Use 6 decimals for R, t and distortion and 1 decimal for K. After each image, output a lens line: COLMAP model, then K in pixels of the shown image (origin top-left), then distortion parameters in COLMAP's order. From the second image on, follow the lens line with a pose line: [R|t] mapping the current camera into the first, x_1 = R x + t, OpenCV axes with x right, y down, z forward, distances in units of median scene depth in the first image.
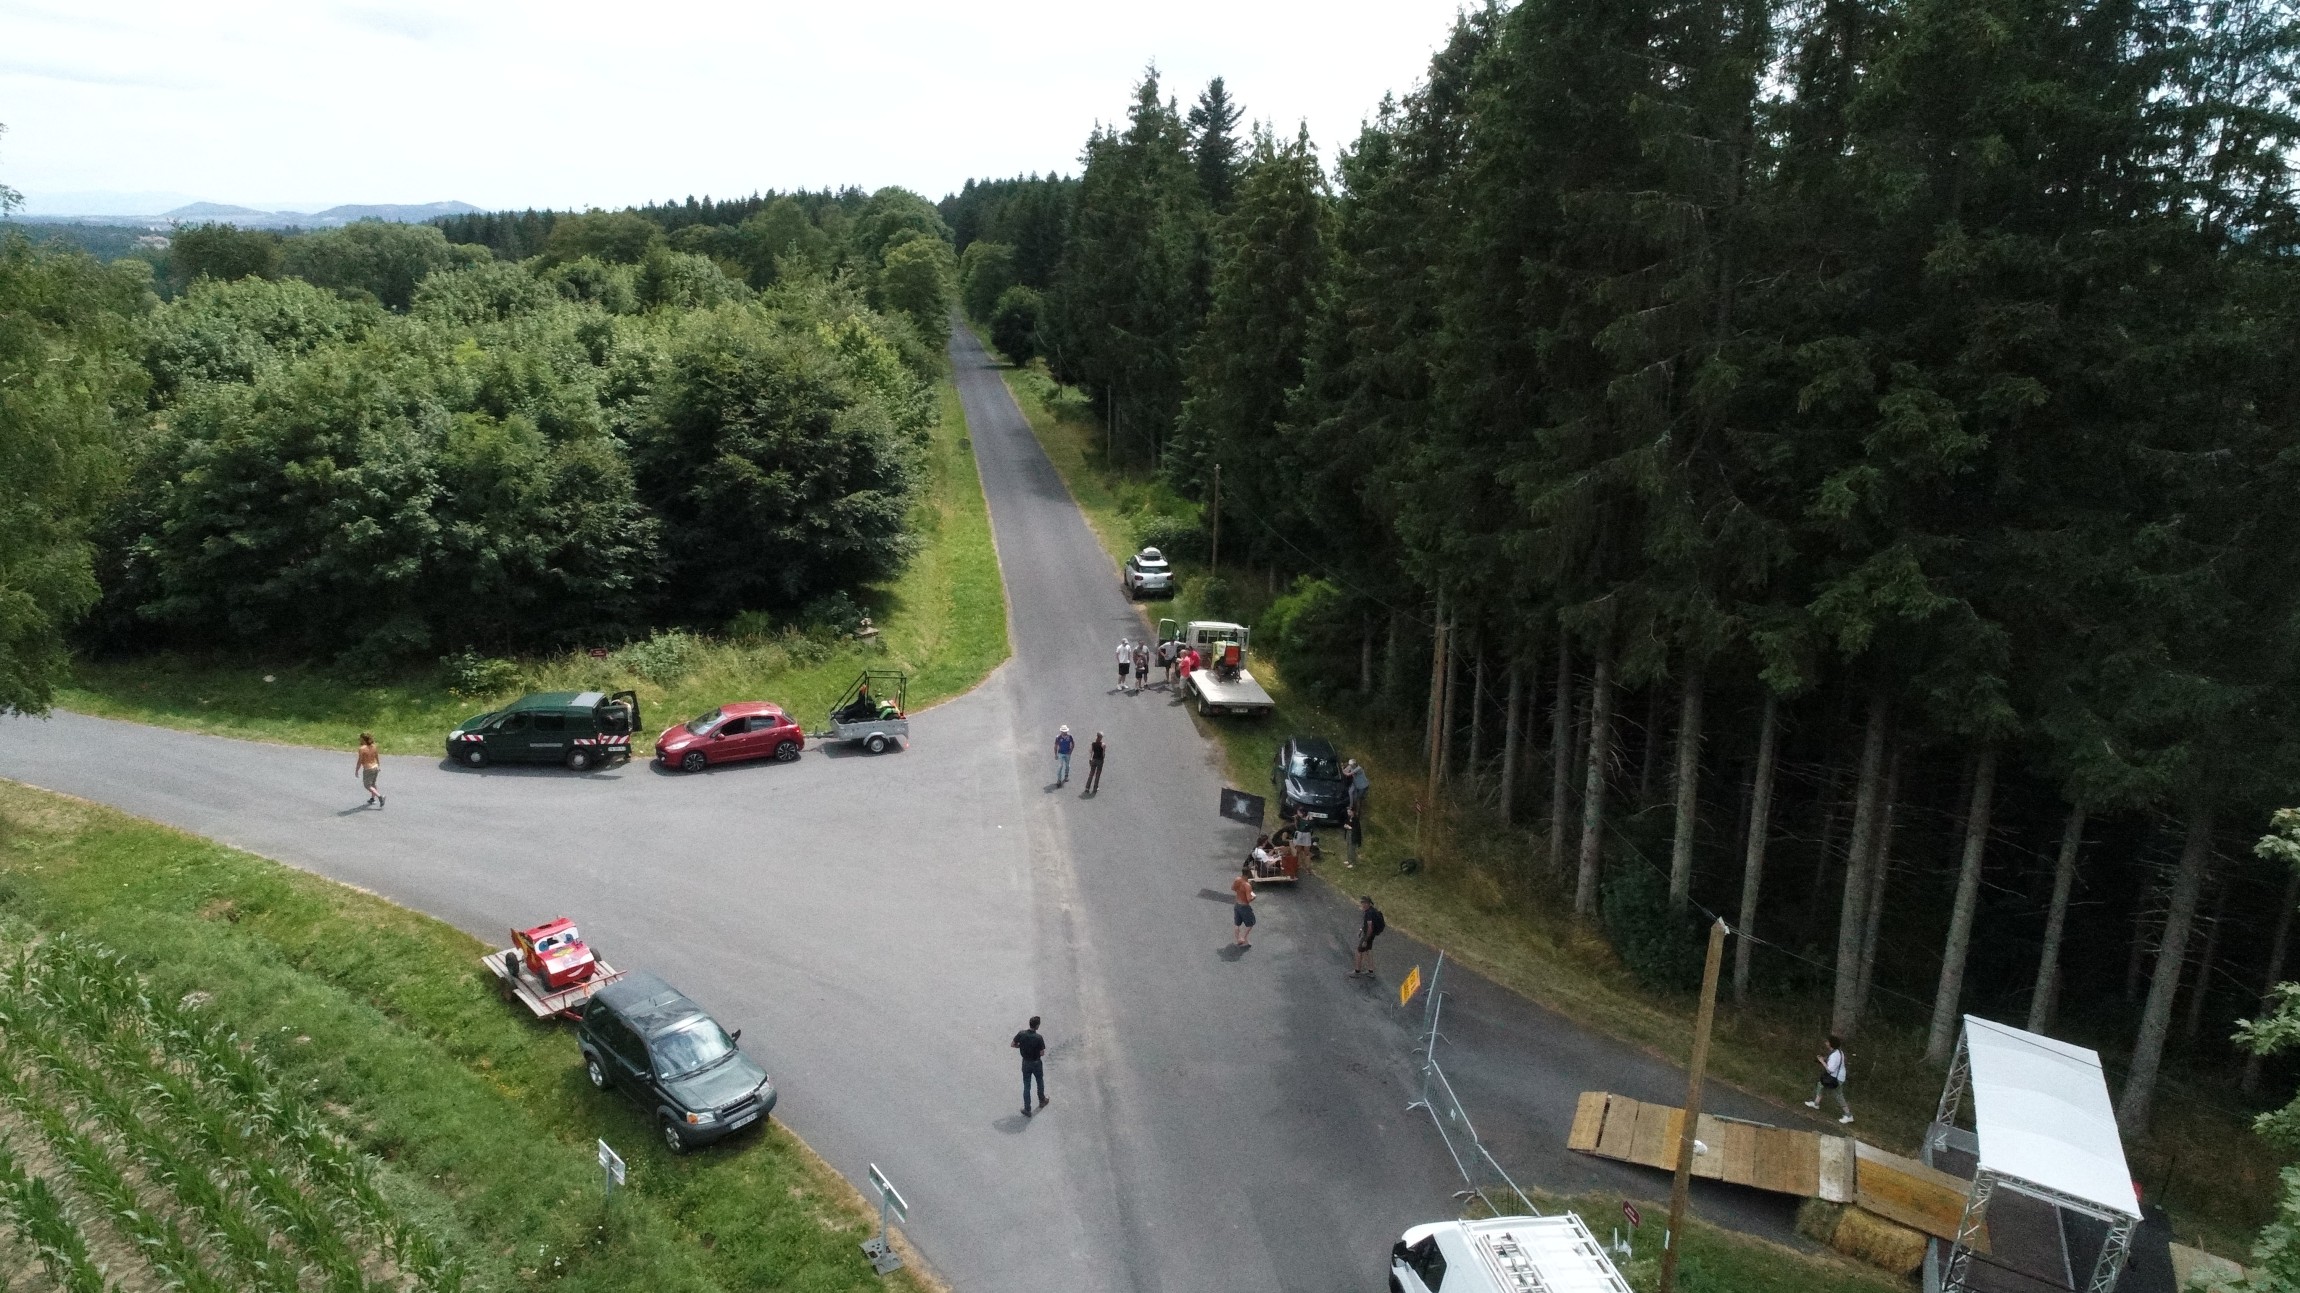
lens RADIAL K [[1530.0, 0, 1144.1], [0, 1530.0, 627.1], [0, 0, 1]] dist [-0.002363, -0.001050]
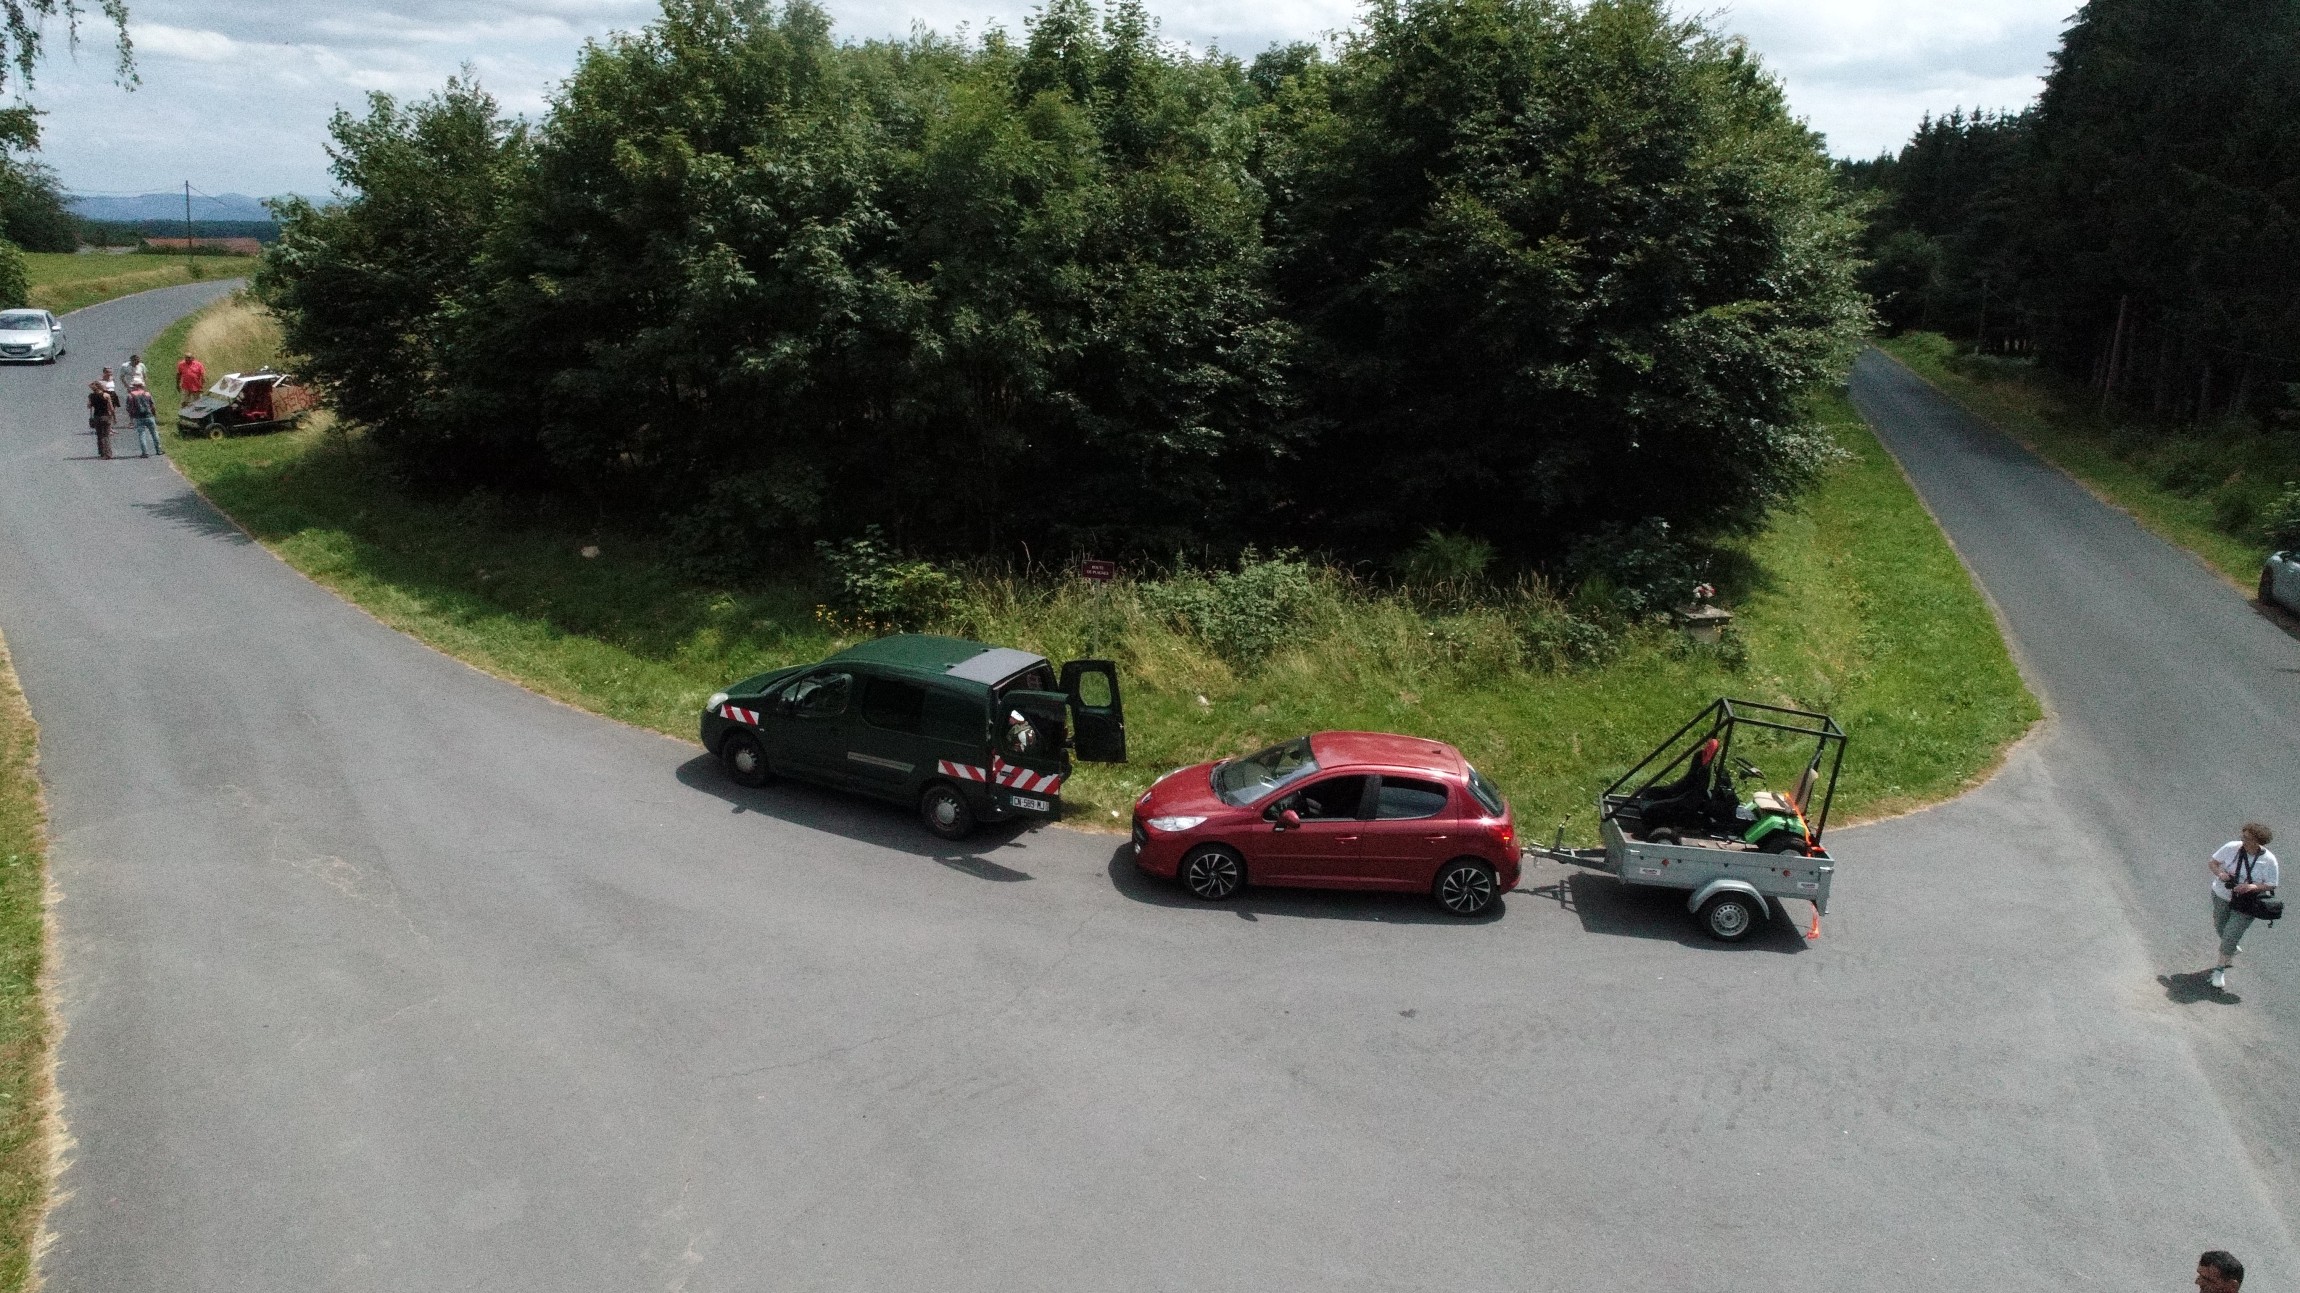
lens RADIAL K [[1530.0, 0, 1152.3], [0, 1530.0, 641.1], [0, 0, 1]] dist [-0.002363, -0.001050]
pose [[0.877680, 0.132934, -0.460441, -0.125262], [-0.134004, 0.990510, 0.030535, 0.020296], [0.460131, 0.034901, 0.887165, 0.573357]]
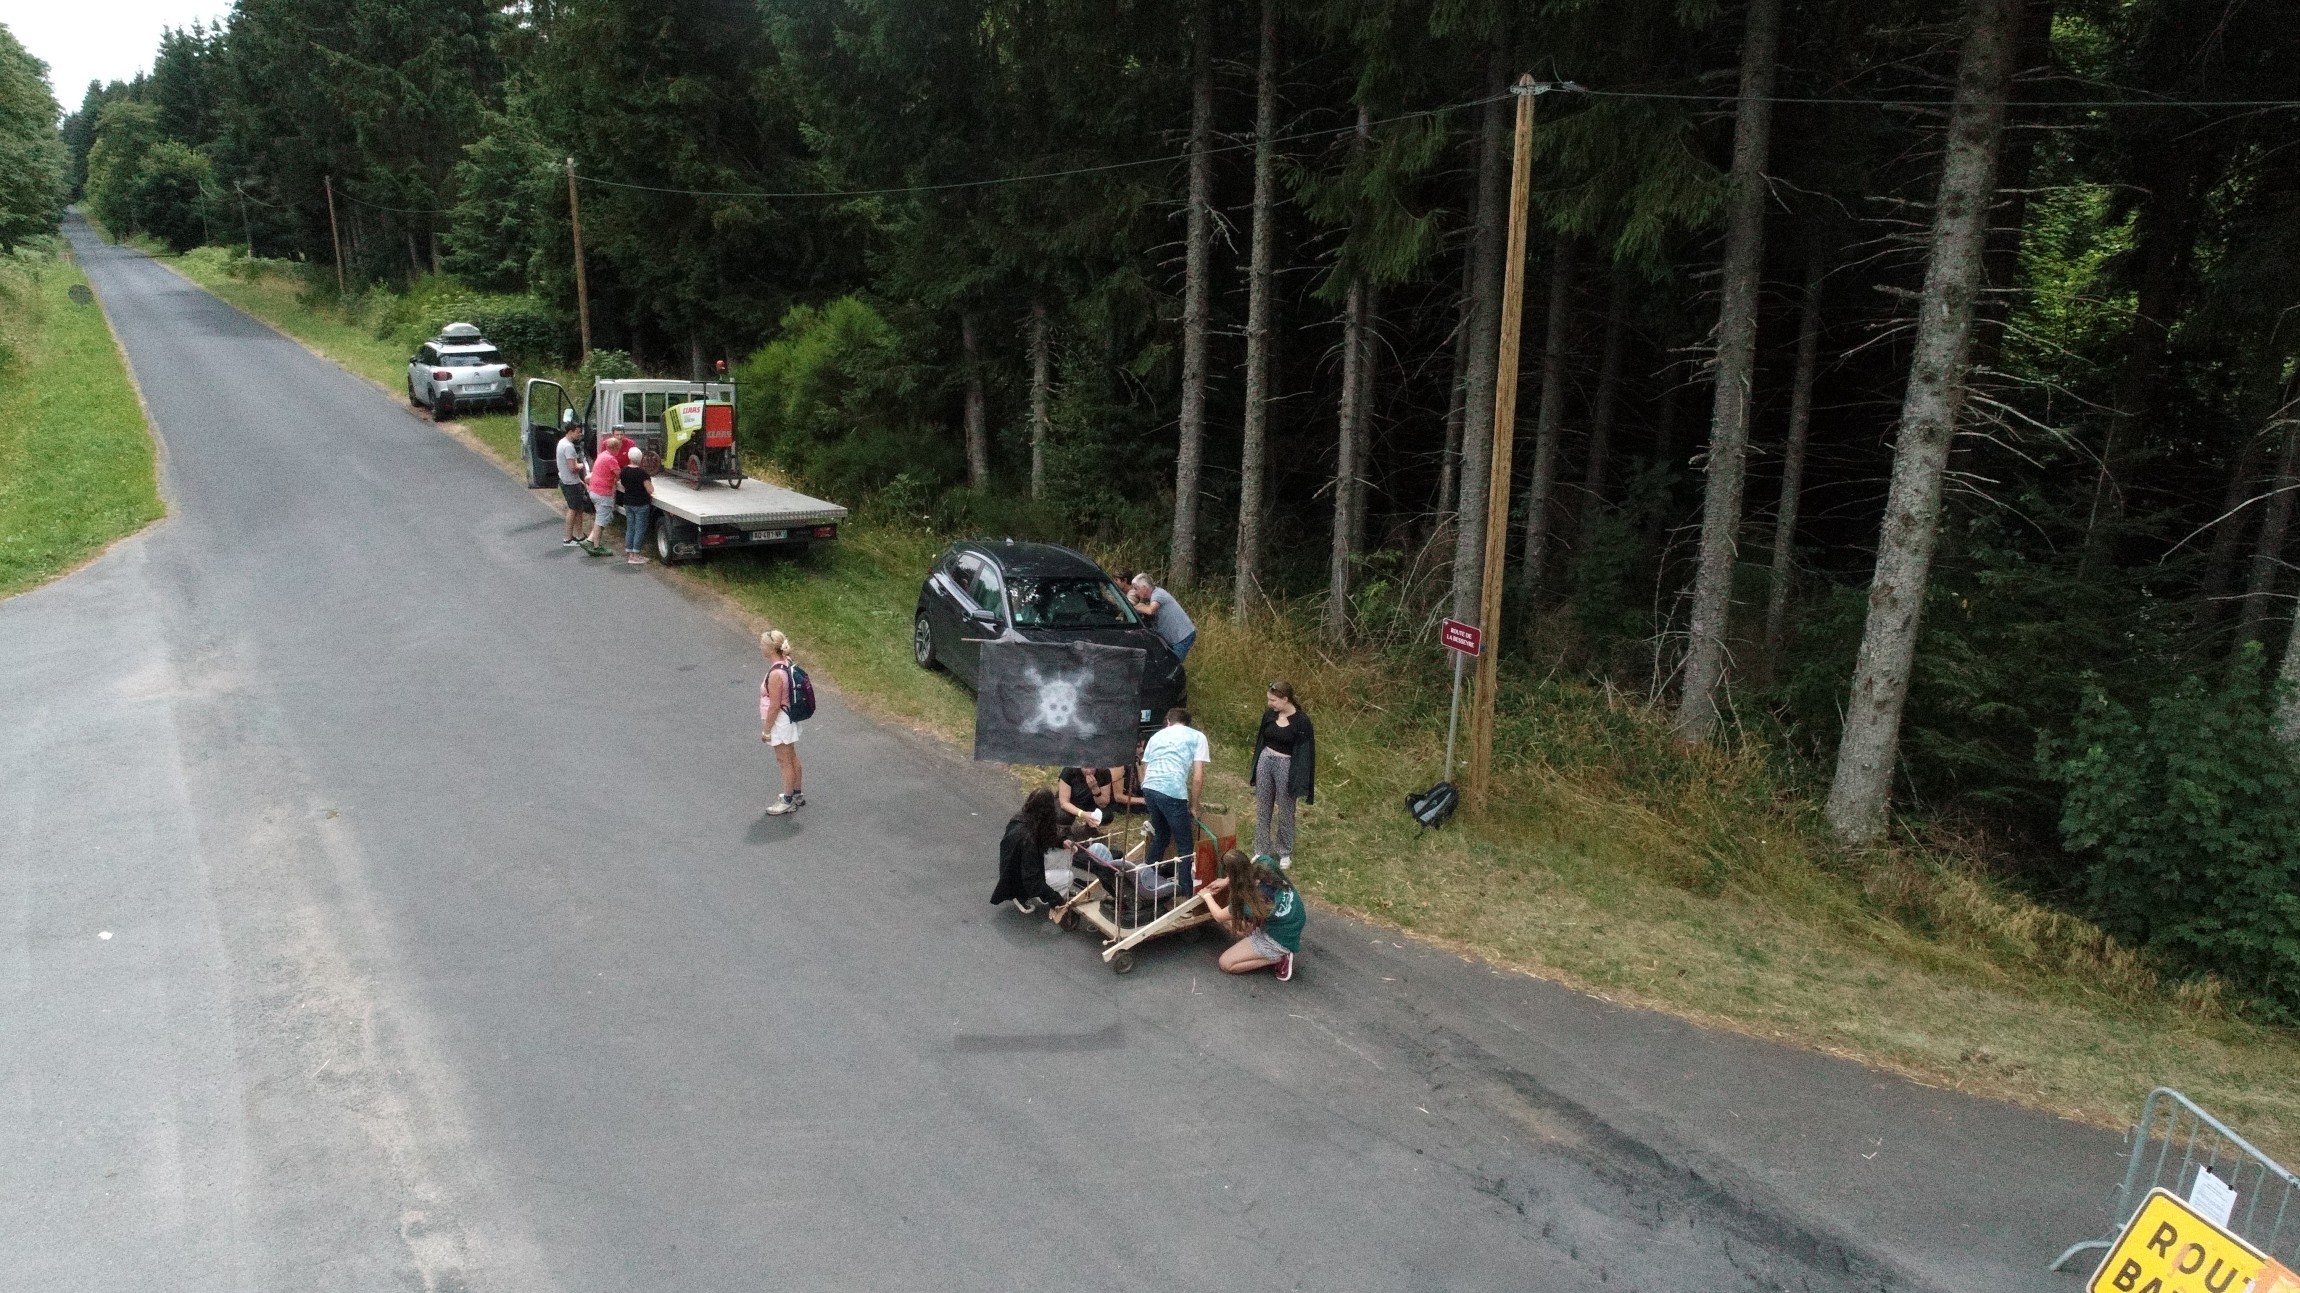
lens RADIAL K [[1530.0, 0, 1138.0], [0, 1530.0, 636.4], [0, 0, 1]] dist [-0.002363, -0.001050]
pose [[0.896005, -0.134292, 0.423250, -0.030342], [0.119991, 0.990936, 0.060395, 0.067230], [-0.427525, -0.003328, 0.903998, 0.546296]]
